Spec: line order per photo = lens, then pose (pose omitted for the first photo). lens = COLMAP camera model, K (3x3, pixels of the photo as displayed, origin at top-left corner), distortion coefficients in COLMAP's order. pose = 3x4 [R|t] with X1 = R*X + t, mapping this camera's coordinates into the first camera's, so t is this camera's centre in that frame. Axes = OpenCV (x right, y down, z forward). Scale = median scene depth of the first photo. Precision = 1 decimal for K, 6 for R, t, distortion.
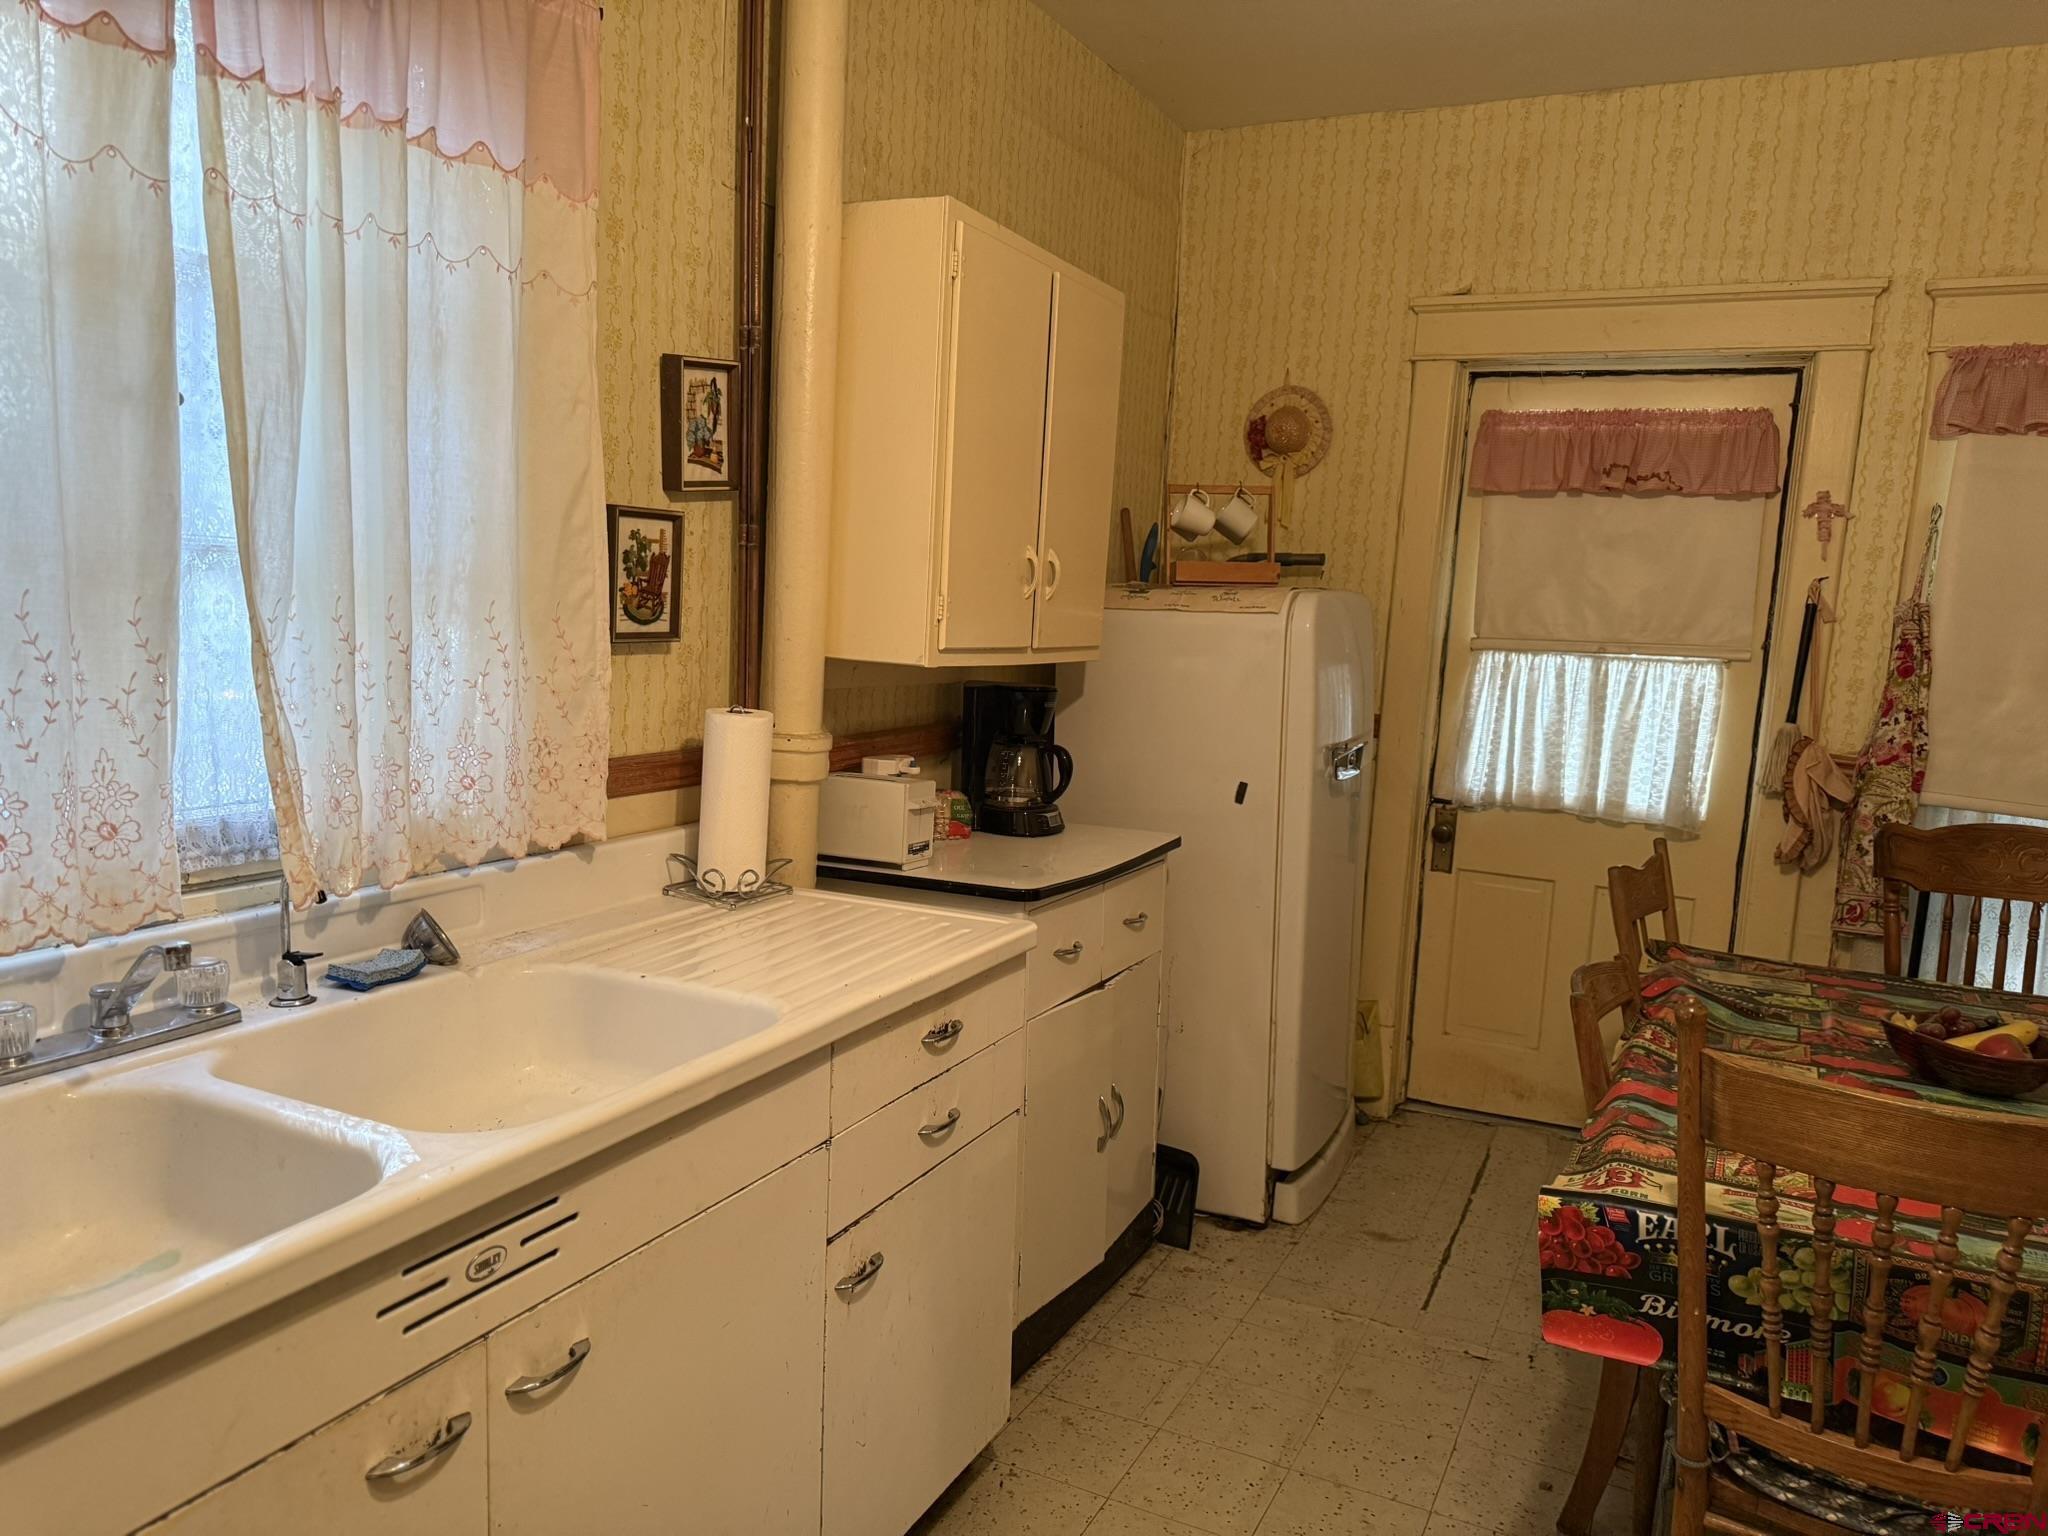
lens RADIAL K [[1425.6, 0, 1020.9], [0, 1425.6, 769.4], [0, 0, 1]] dist [0.092694, -0.126662]
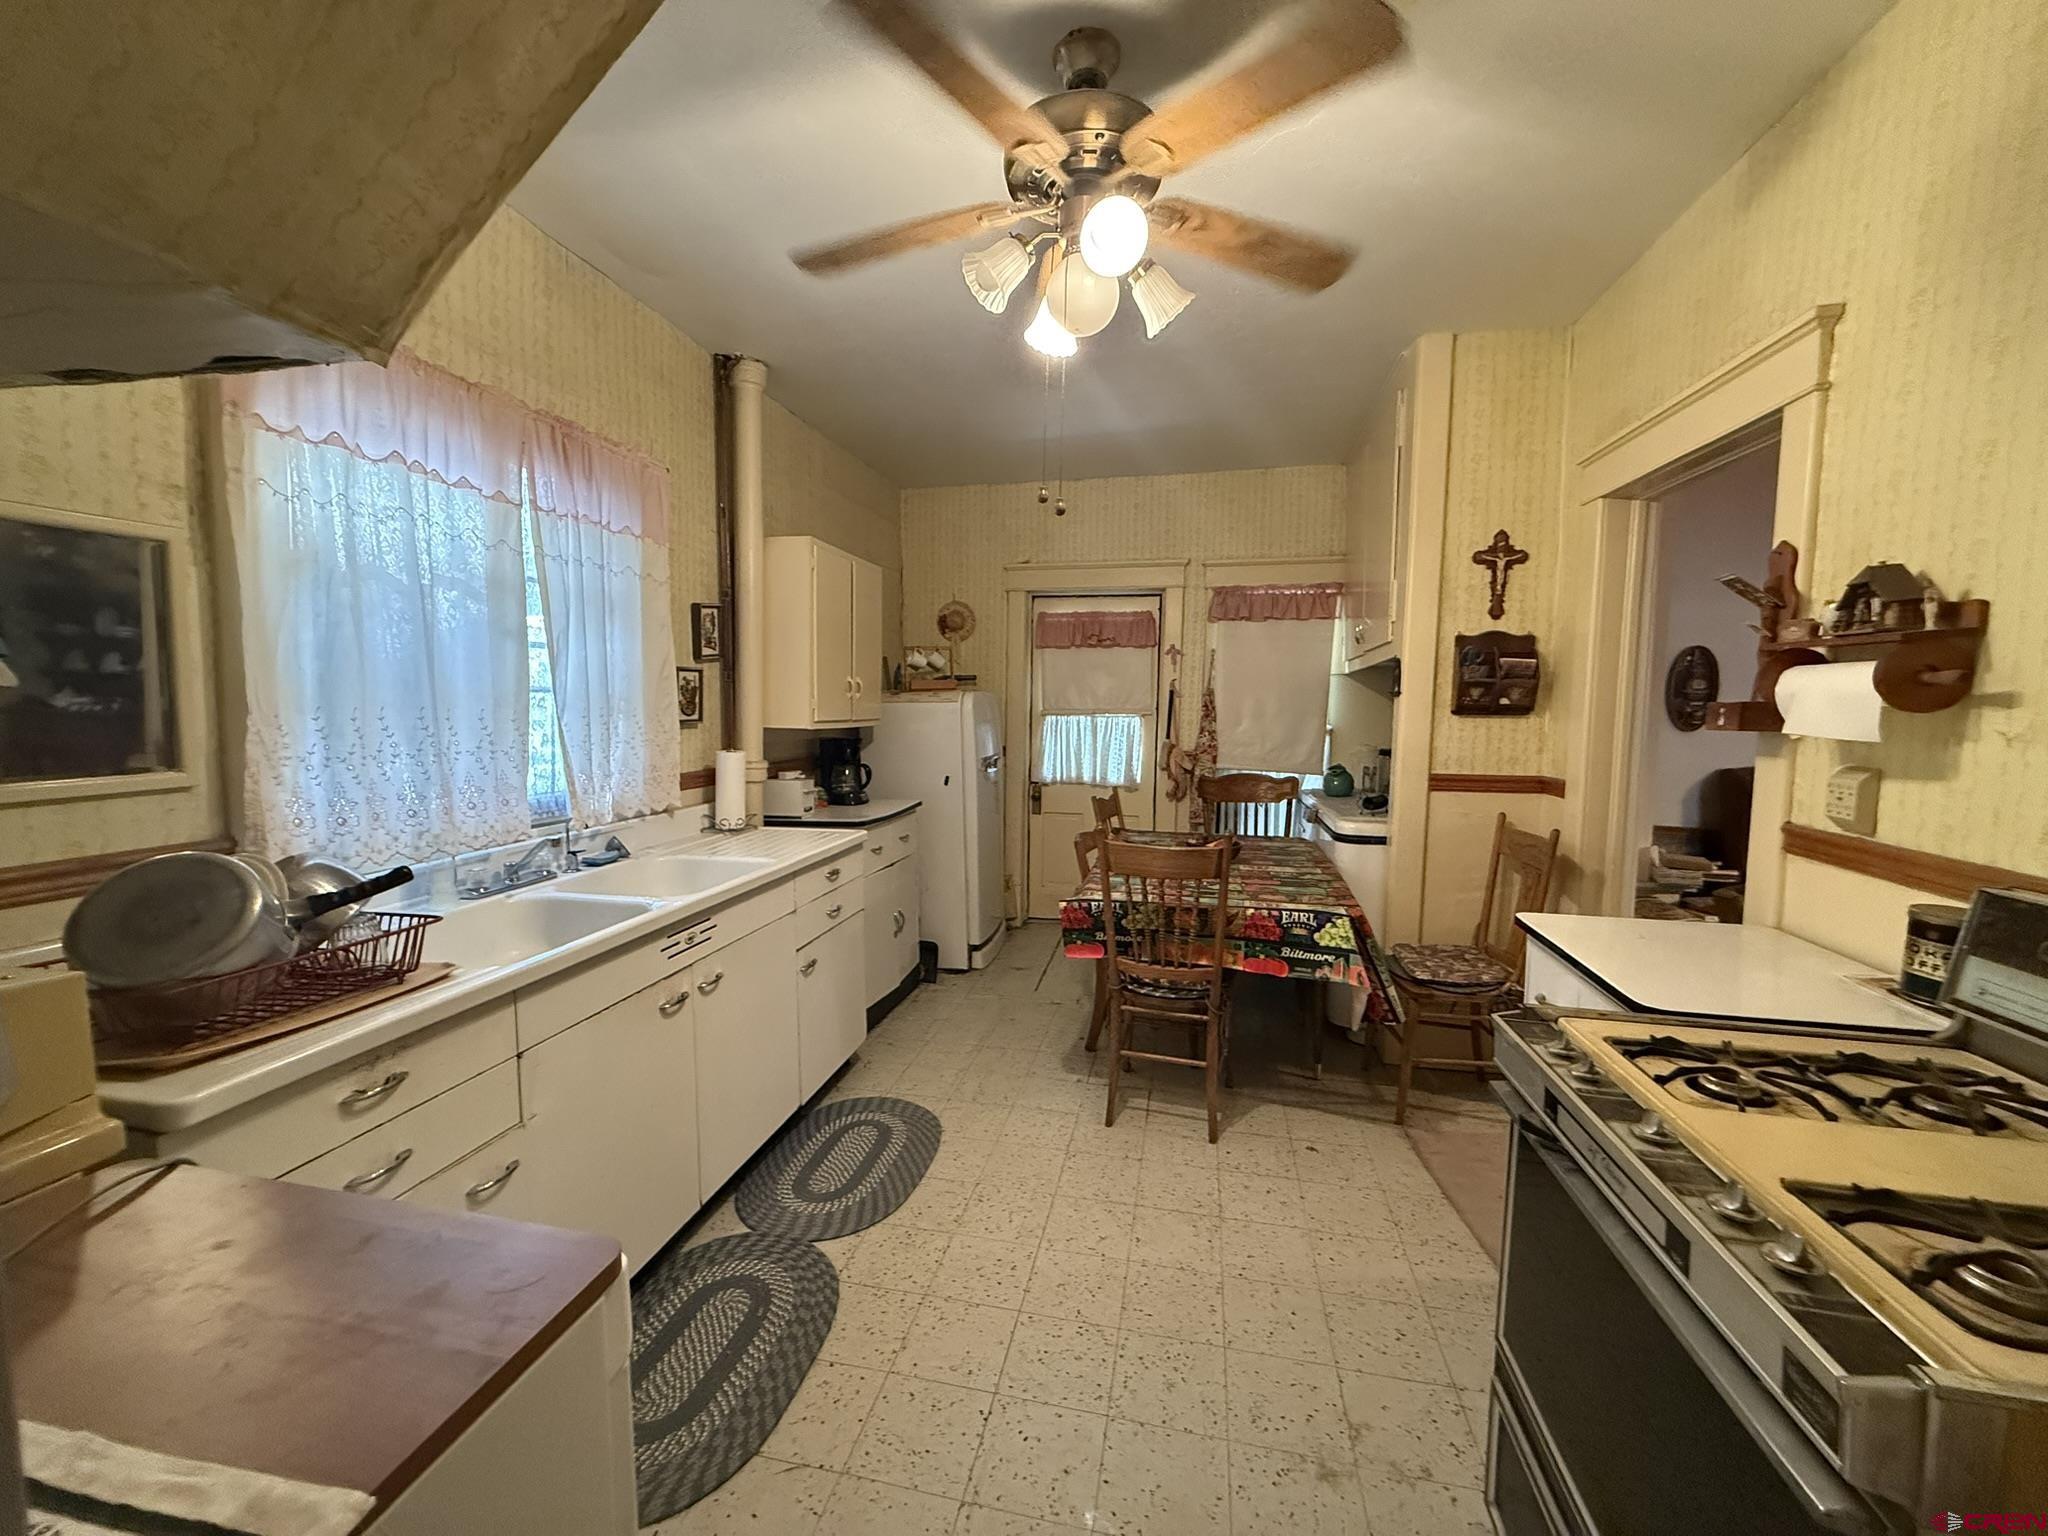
lens RADIAL K [[807.3, 0, 1014.2], [0, 807.3, 763.9], [0, 0, 1]] dist [0.000039, -0.000004]
pose [[0.970084, -0.058944, 0.235506, -0.051880], [0.068115, 0.997196, -0.030991, 0.045022], [-0.233019, 0.046105, 0.971379, -0.336619]]
